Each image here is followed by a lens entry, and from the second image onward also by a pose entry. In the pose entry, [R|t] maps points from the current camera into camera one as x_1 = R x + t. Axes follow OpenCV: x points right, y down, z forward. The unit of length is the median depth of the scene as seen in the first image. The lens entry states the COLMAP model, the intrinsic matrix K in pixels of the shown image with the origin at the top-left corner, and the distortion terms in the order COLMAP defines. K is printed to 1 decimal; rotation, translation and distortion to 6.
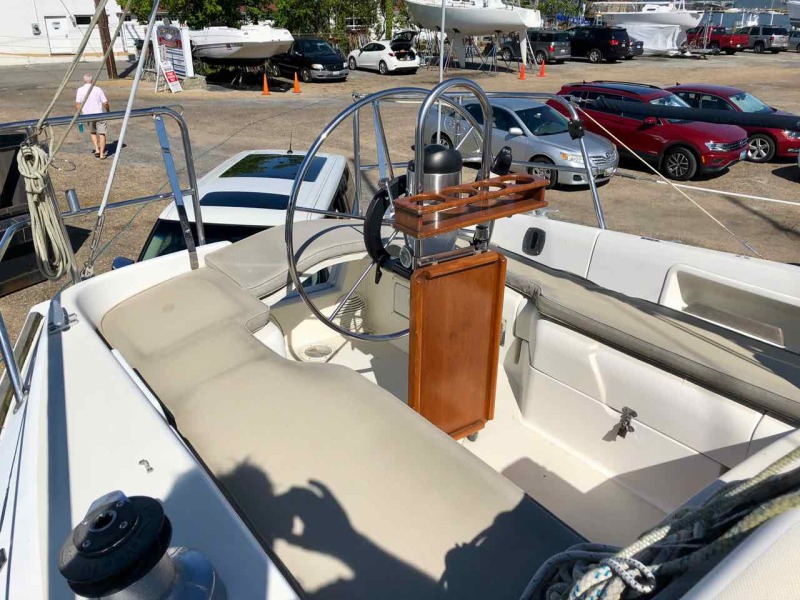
lens RADIAL K [[659.5, 0, 394.6], [0, 659.5, 298.8], [0, 0, 1]] dist [0.009000, 0.002265]
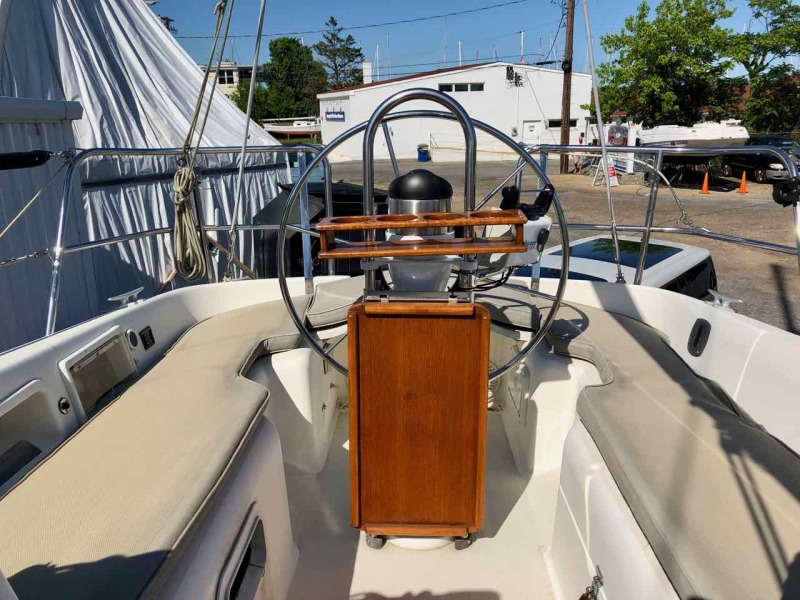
lens RADIAL K [[659.5, 0, 394.6], [0, 659.5, 298.8], [0, 0, 1]] dist [0.009000, 0.002265]
pose [[0.786089, 0.145865, -0.600655, 0.040955], [-0.230114, 0.970966, -0.065363, -0.000306], [0.573682, 0.189600, 0.796832, 0.023858]]
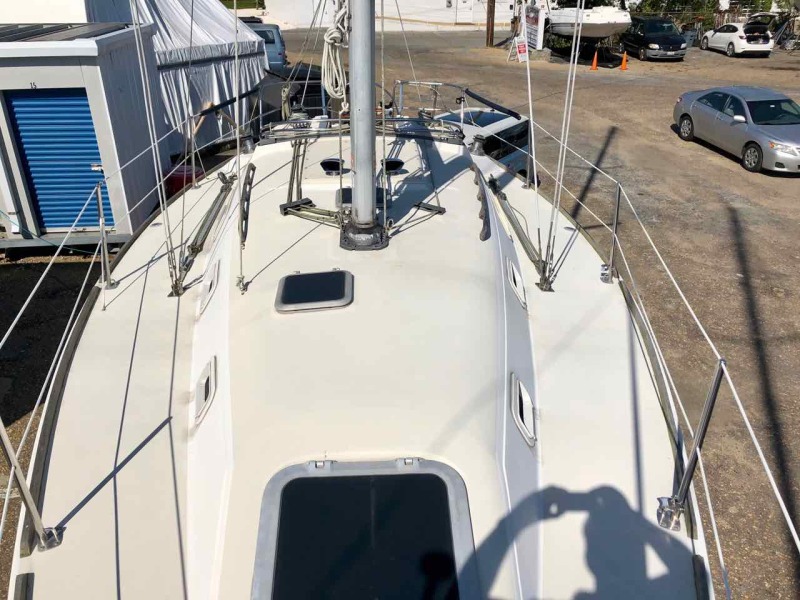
lens RADIAL K [[659.5, 0, 394.6], [0, 659.5, 298.8], [0, 0, 1]] dist [0.009000, 0.002265]
pose [[0.834766, 0.243574, -0.493800, 0.163285], [-0.220548, 0.969658, 0.105463, 0.030310], [0.504505, 0.020869, 0.863157, -0.144307]]
